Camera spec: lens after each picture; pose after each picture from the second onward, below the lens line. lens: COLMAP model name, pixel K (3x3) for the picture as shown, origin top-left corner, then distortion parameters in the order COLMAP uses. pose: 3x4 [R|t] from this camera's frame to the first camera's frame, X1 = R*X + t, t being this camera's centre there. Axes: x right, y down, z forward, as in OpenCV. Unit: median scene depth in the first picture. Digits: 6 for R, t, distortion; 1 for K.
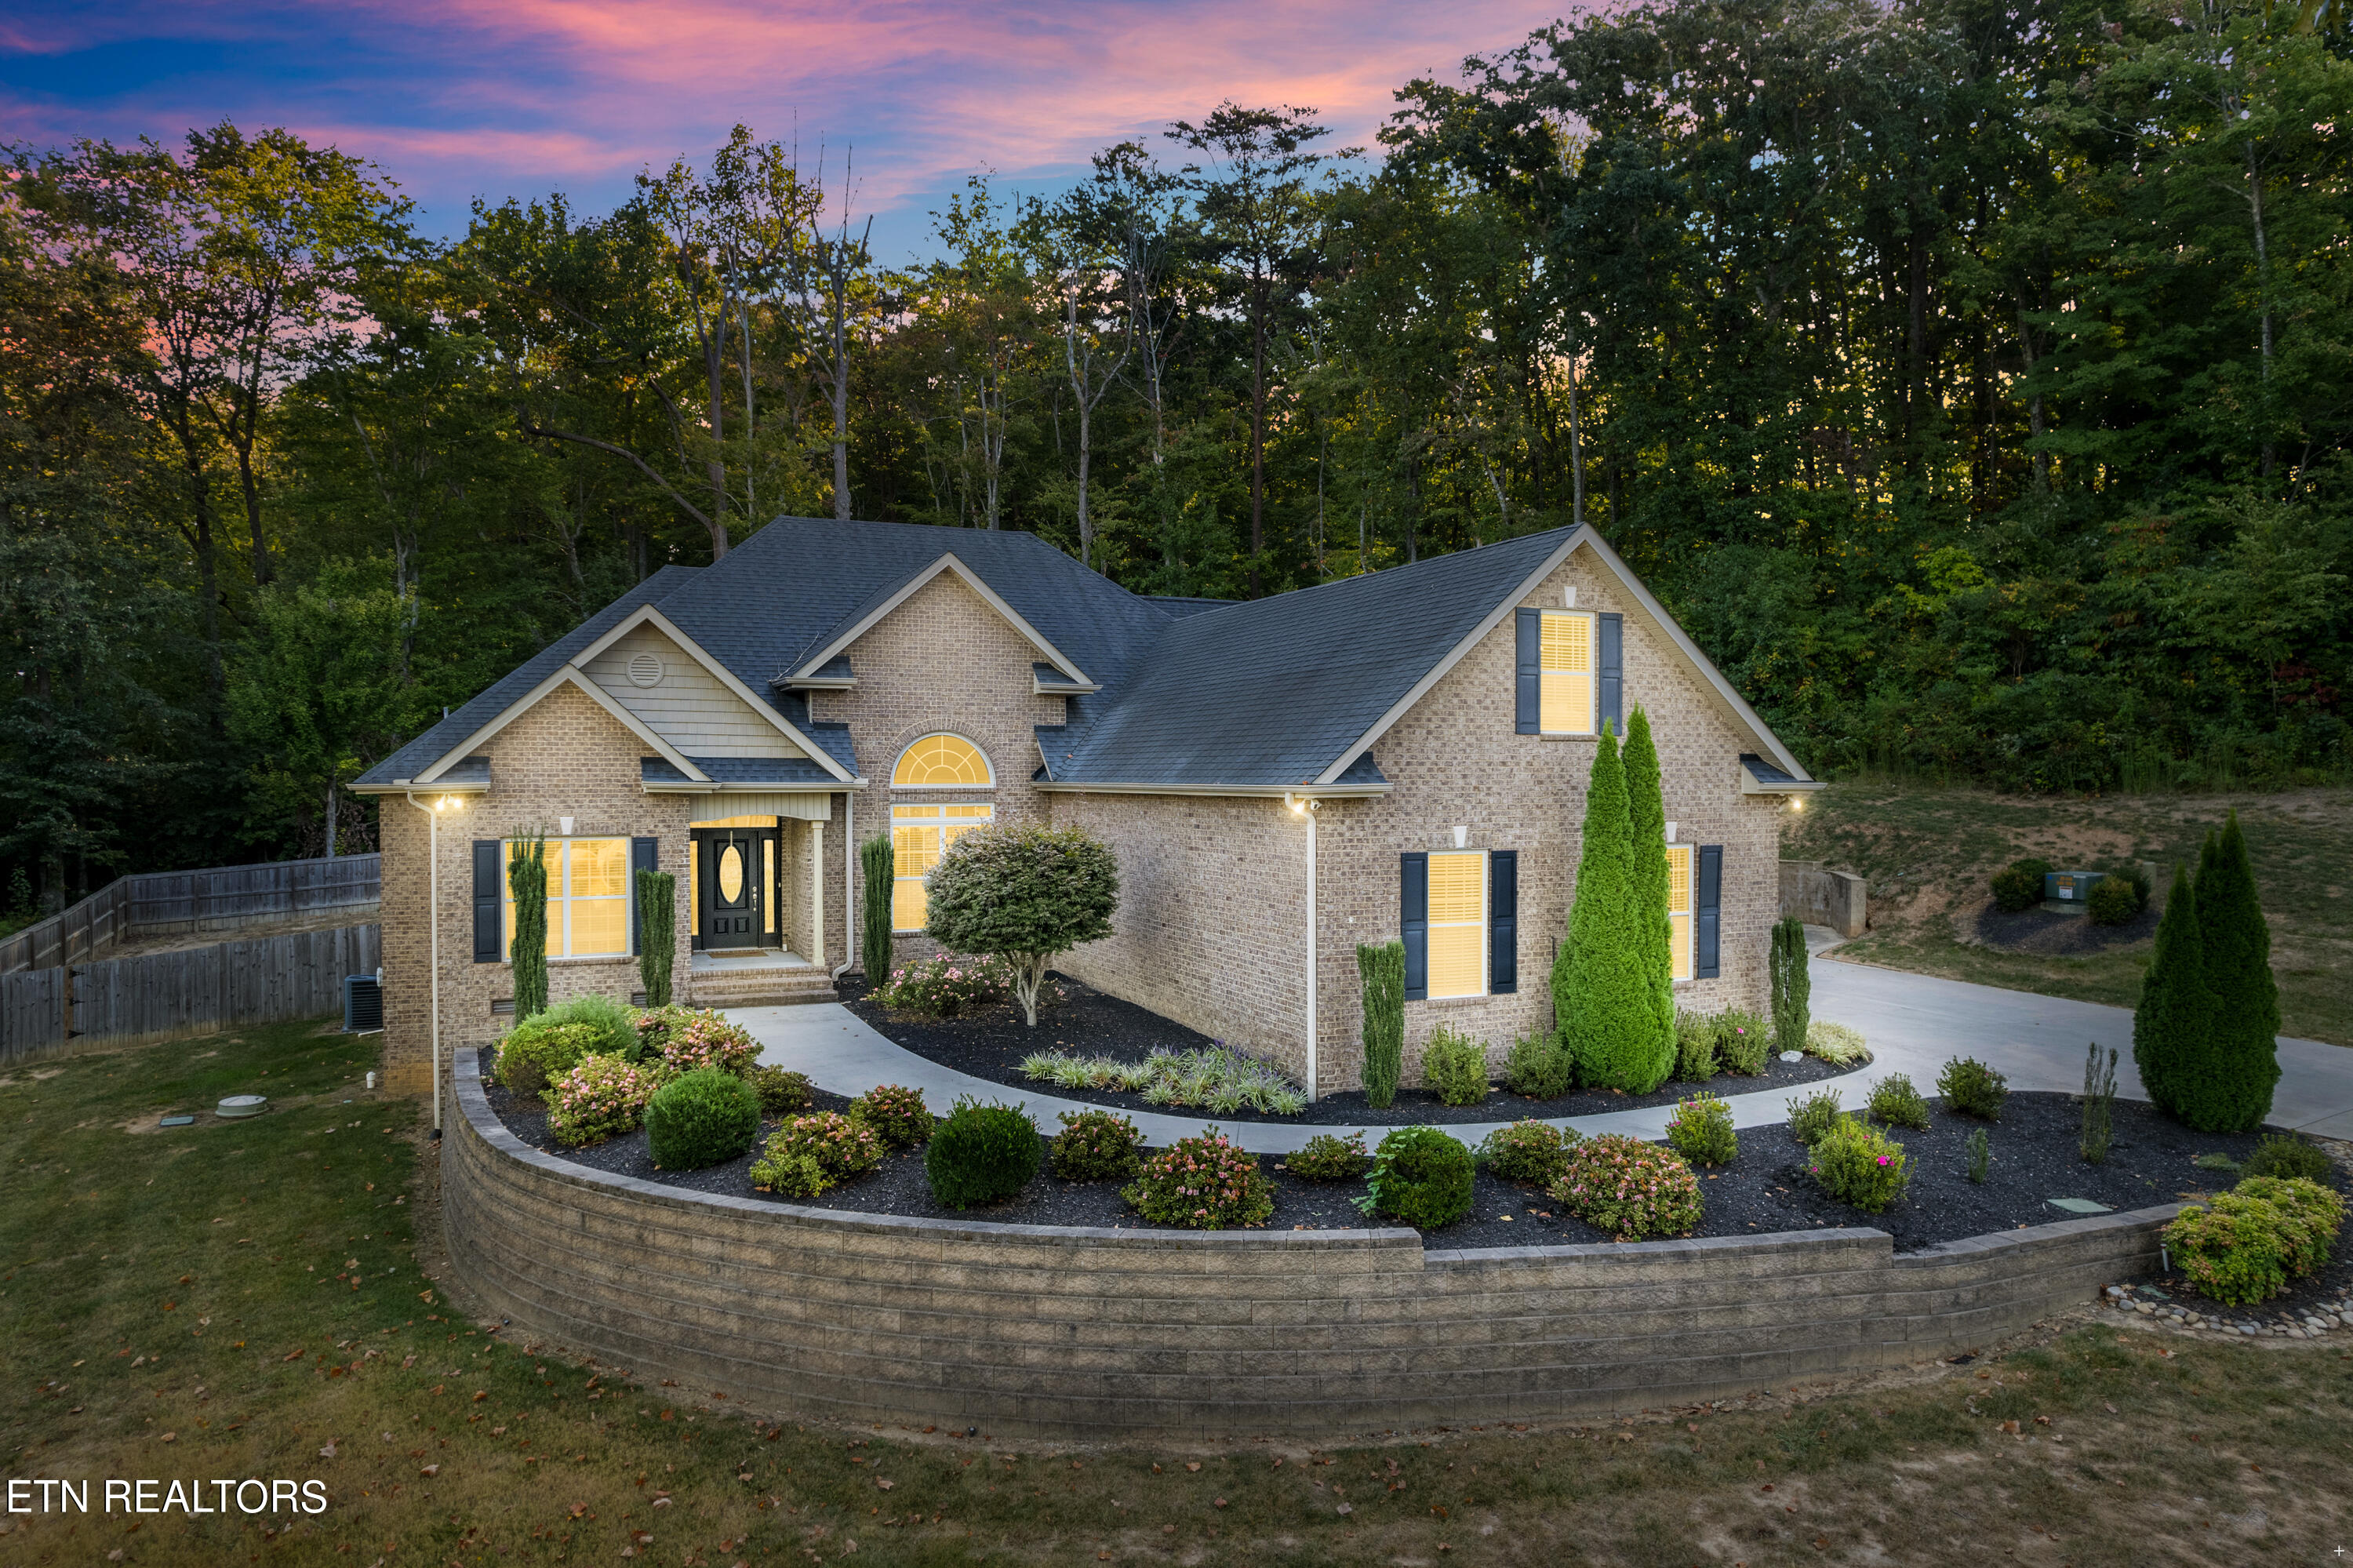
lens RADIAL K [[1517.2, 0, 1164.1], [0, 1517.2, 780.8], [0, 0, 1]] dist [-0.058960, 0.040085]
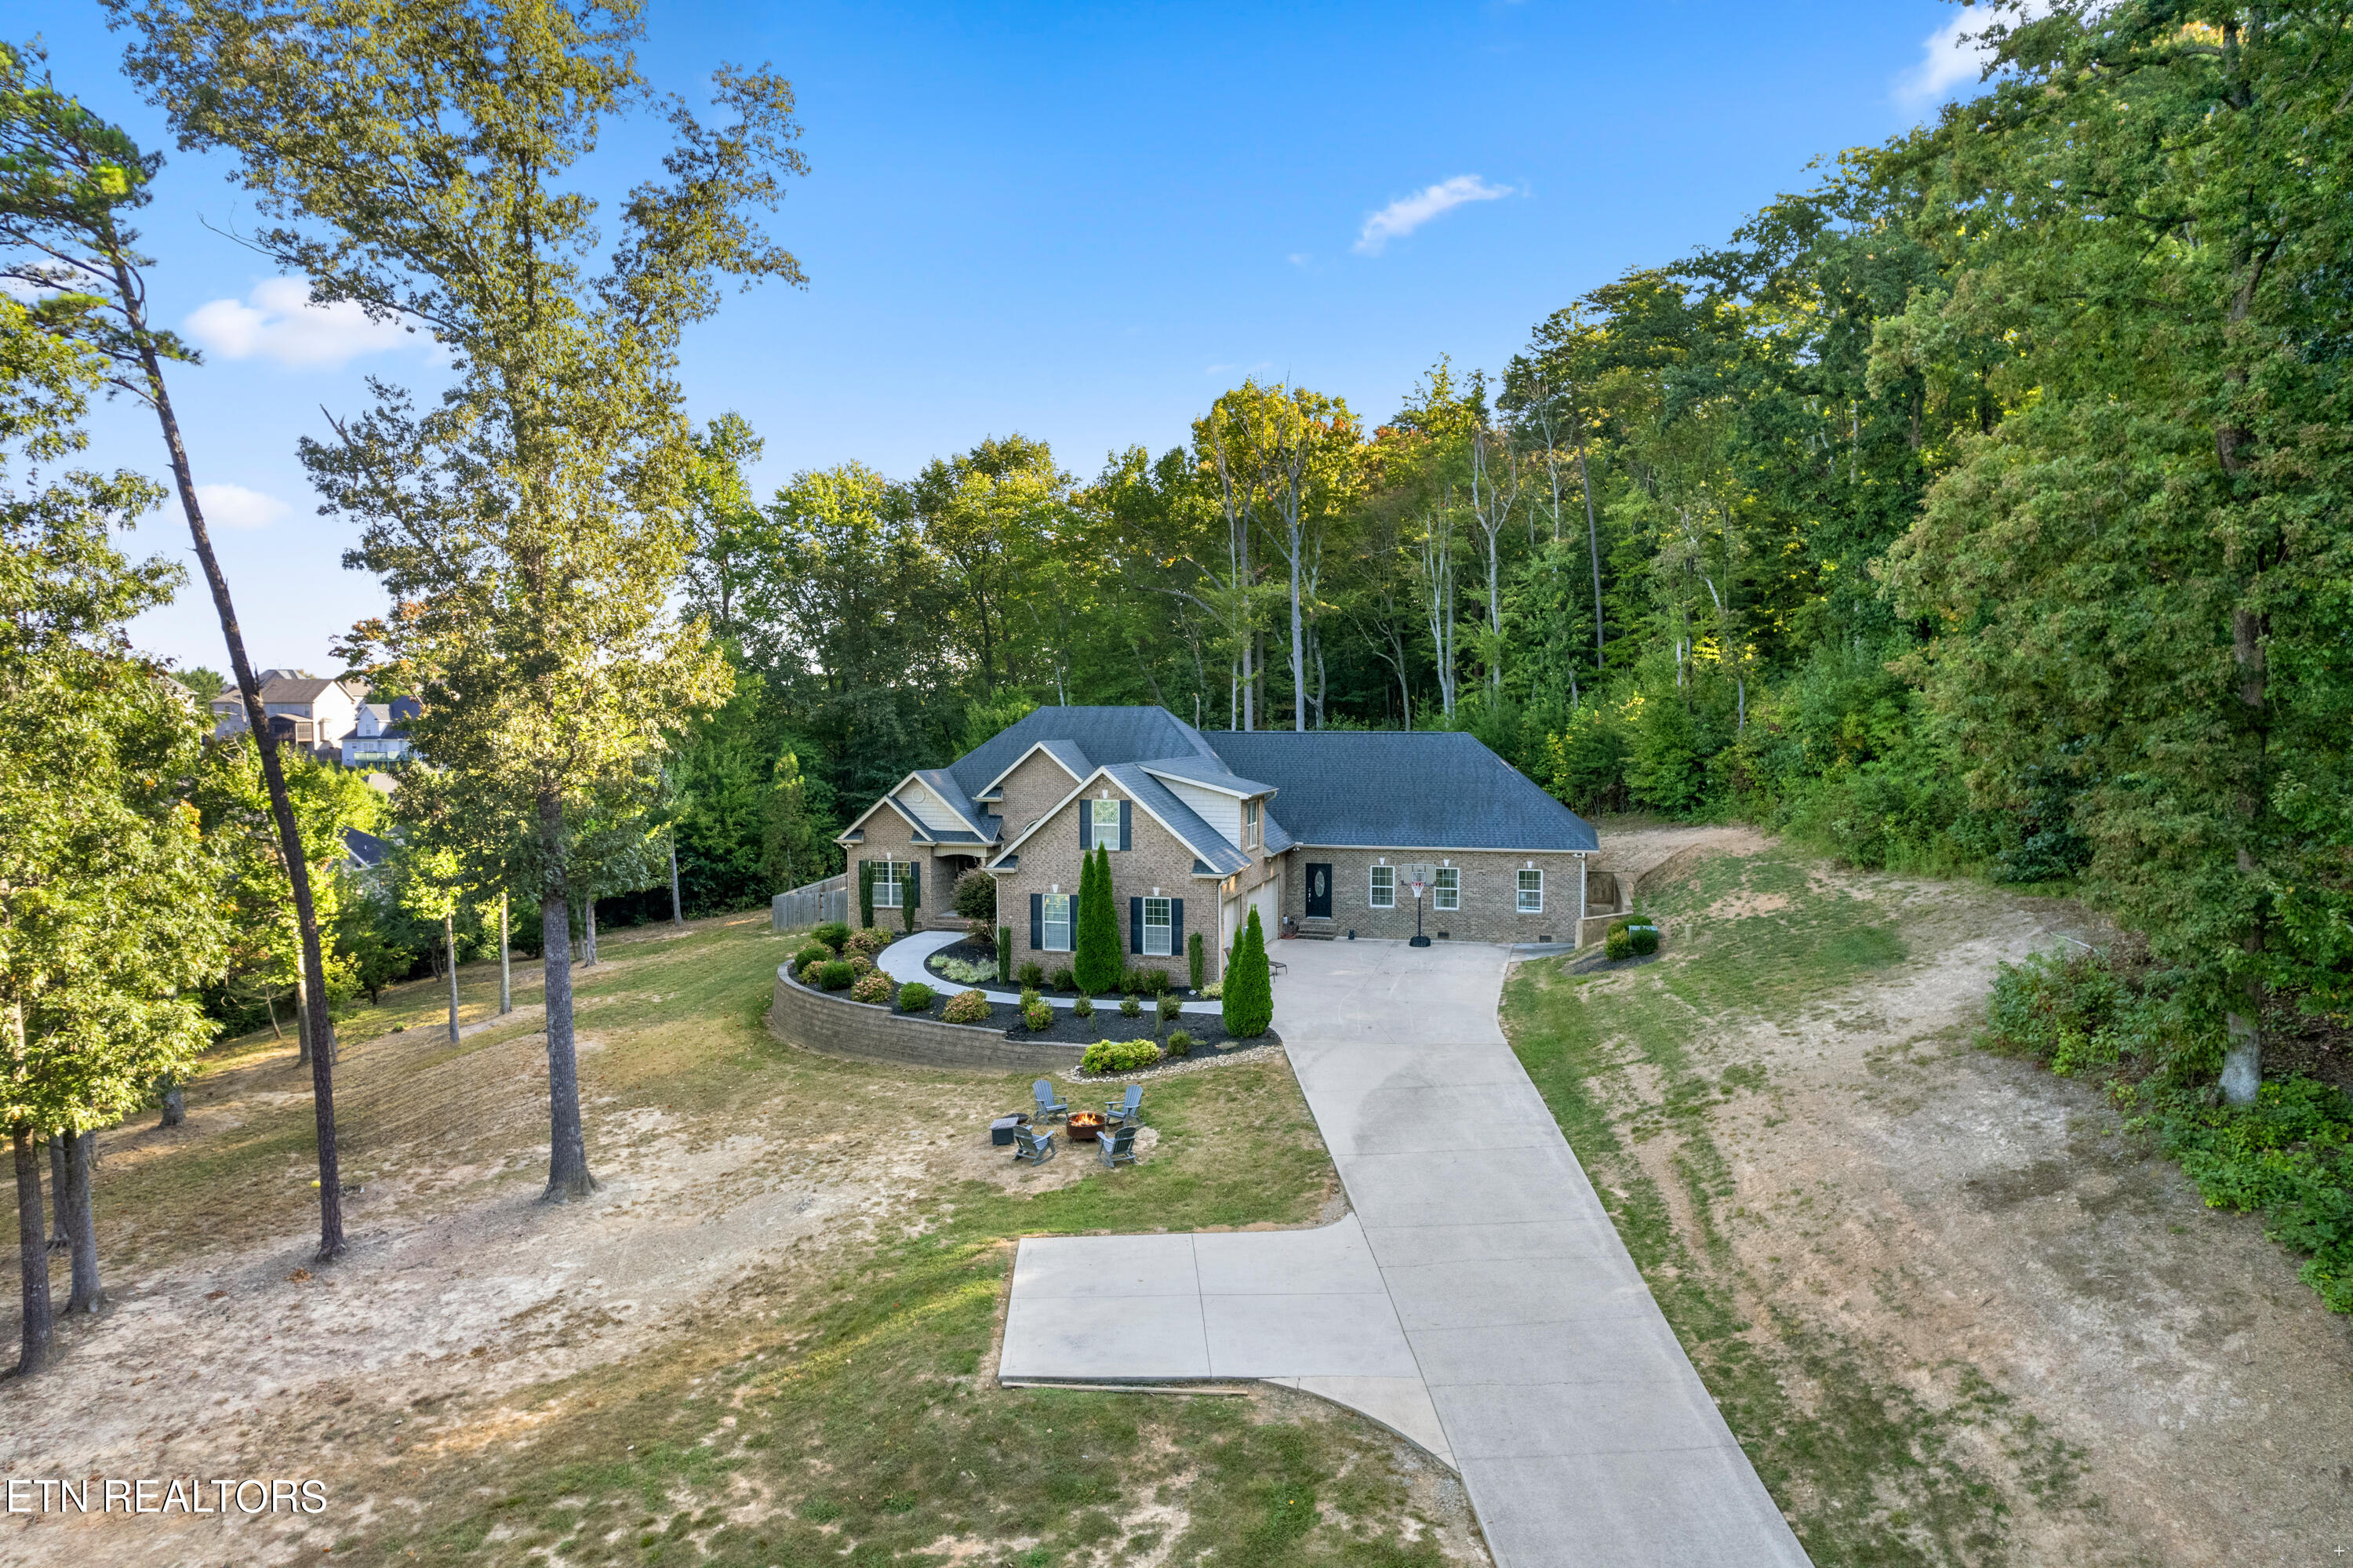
lens RADIAL K [[1517.2, 0, 1154.3], [0, 1517.2, 777.3], [0, 0, 1]] dist [-0.058960, 0.040085]
pose [[0.768657, 0.026682, -0.639104, 1.624354], [-0.001171, 0.999187, 0.040306, -0.212031], [0.639660, -0.030234, 0.768063, -0.719248]]
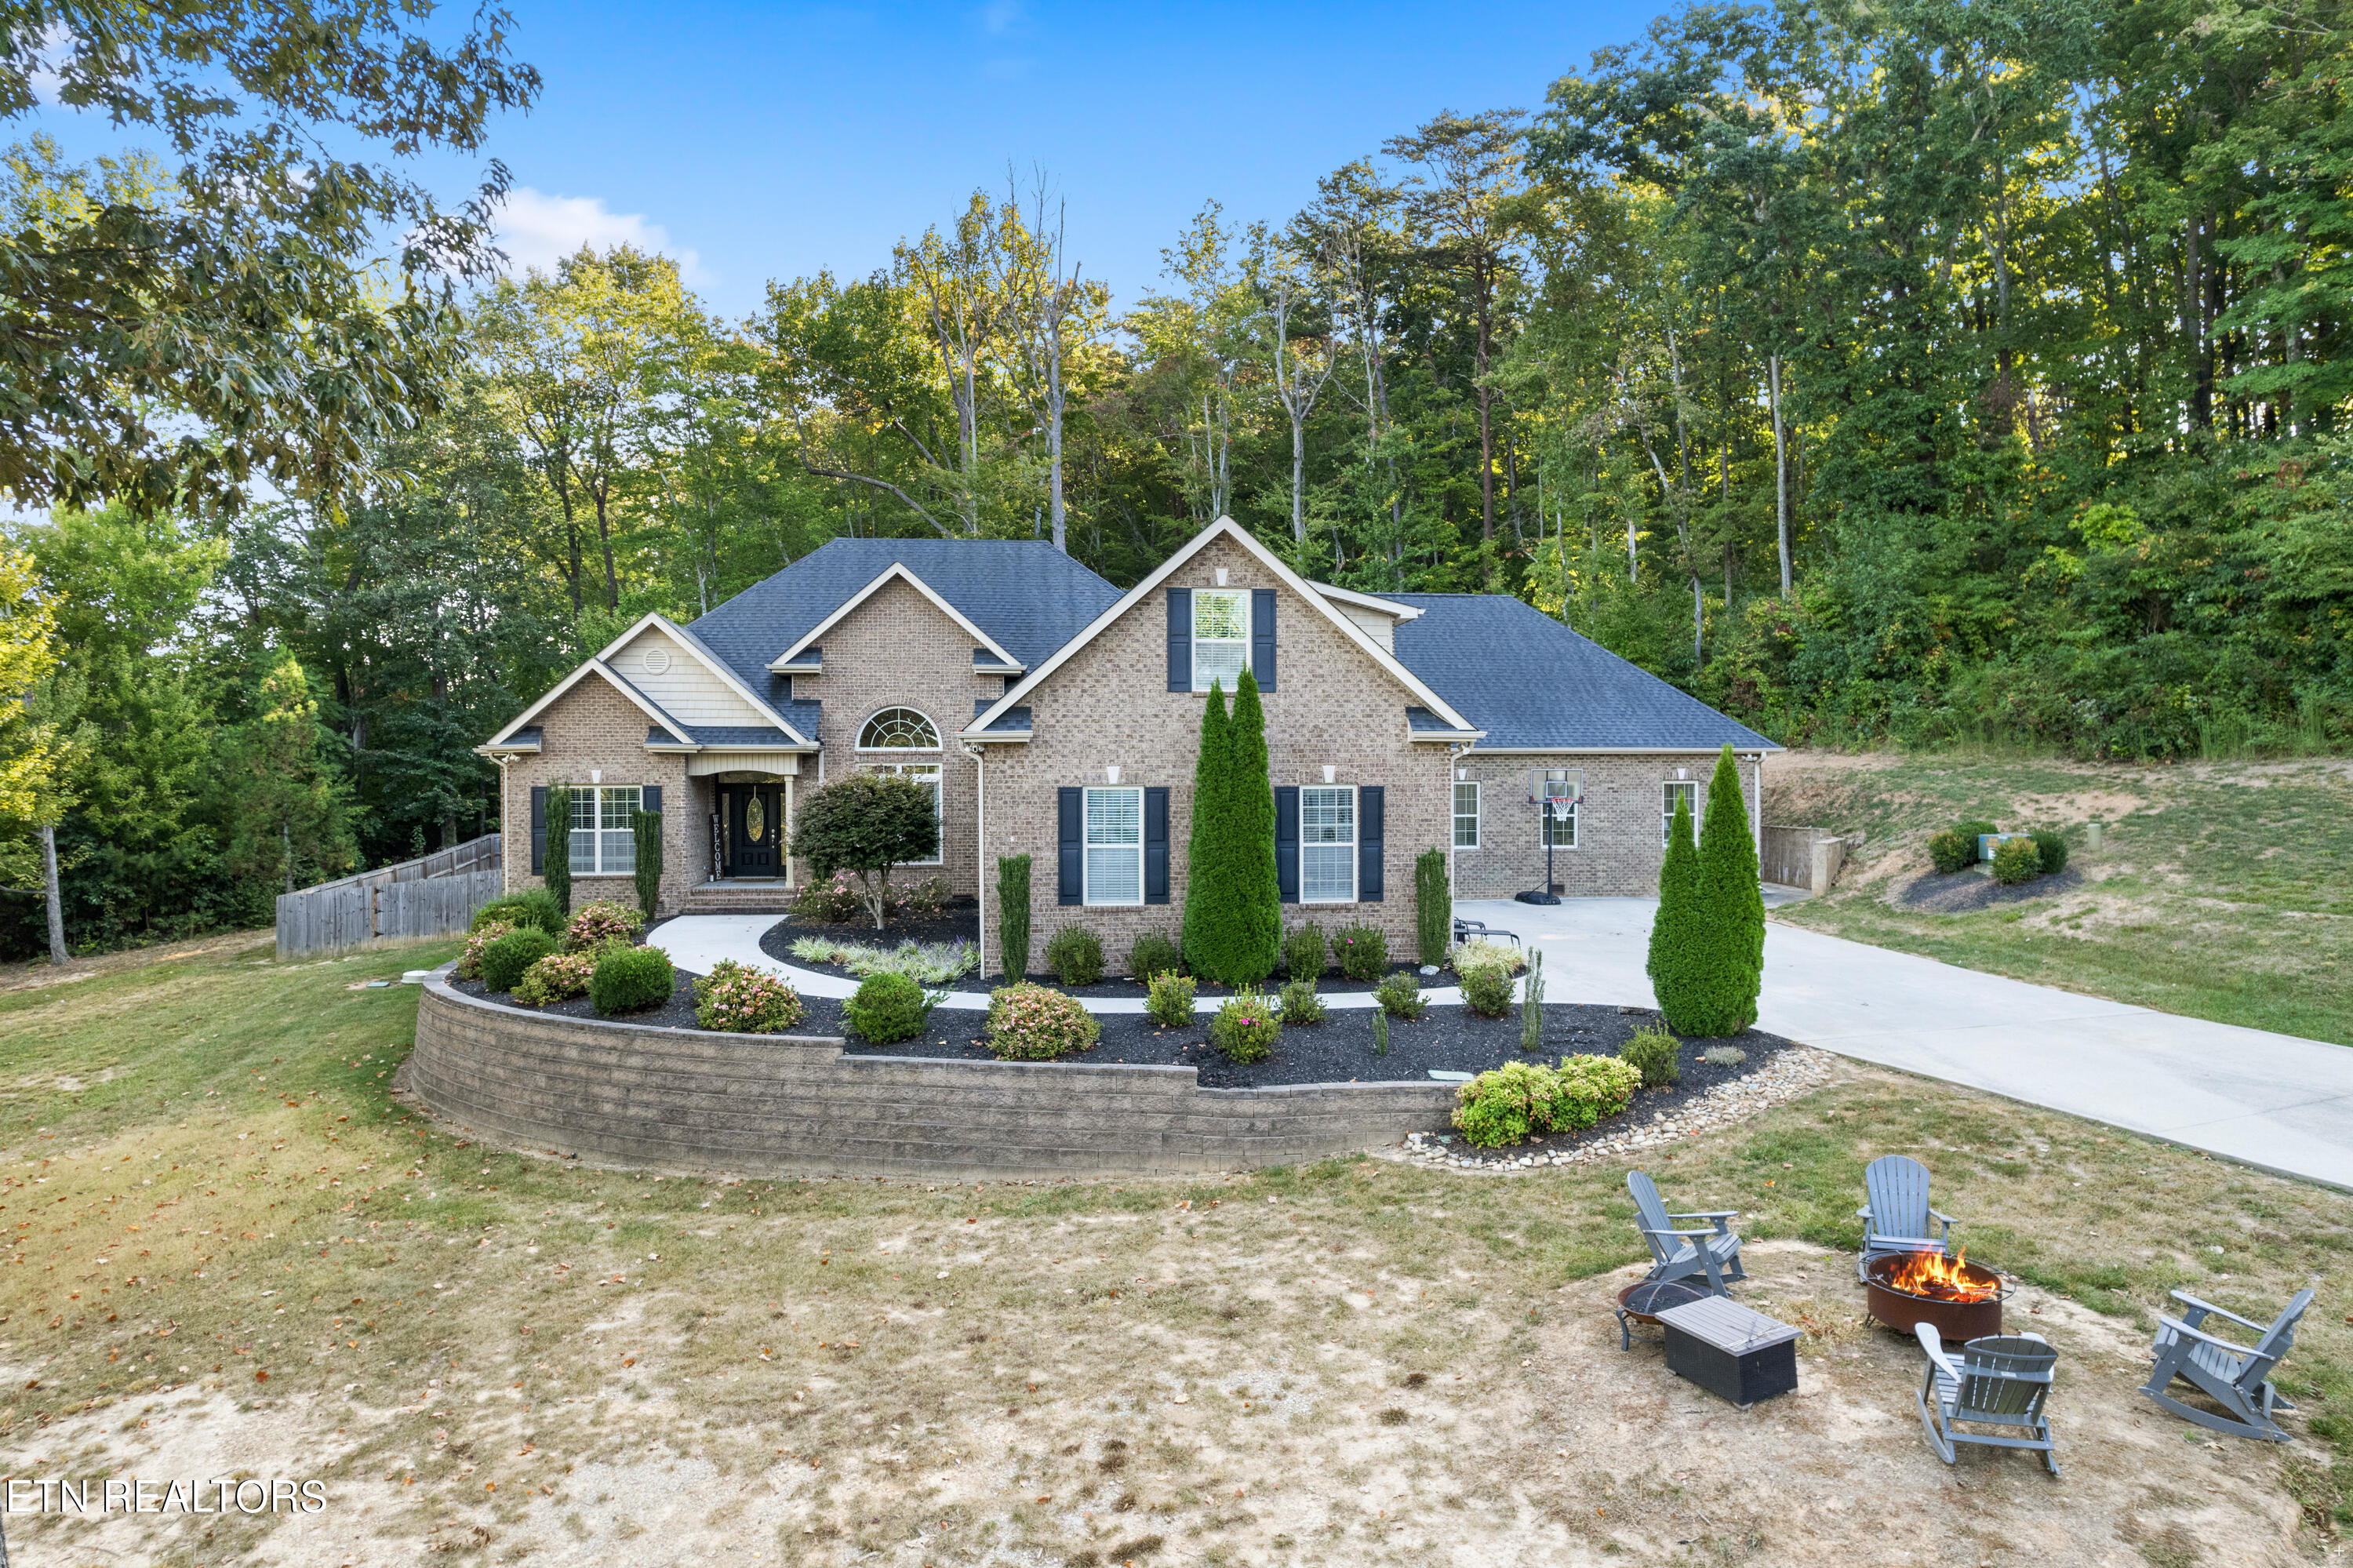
lens RADIAL K [[1517.2, 0, 1171.3], [0, 1517.2, 778.6], [0, 0, 1]] dist [-0.058960, 0.040085]
pose [[0.952014, -0.002144, -0.306047, 0.509980], [0.001283, 0.999995, -0.003013, 0.035969], [0.306052, 0.002476, 0.952012, -0.136100]]
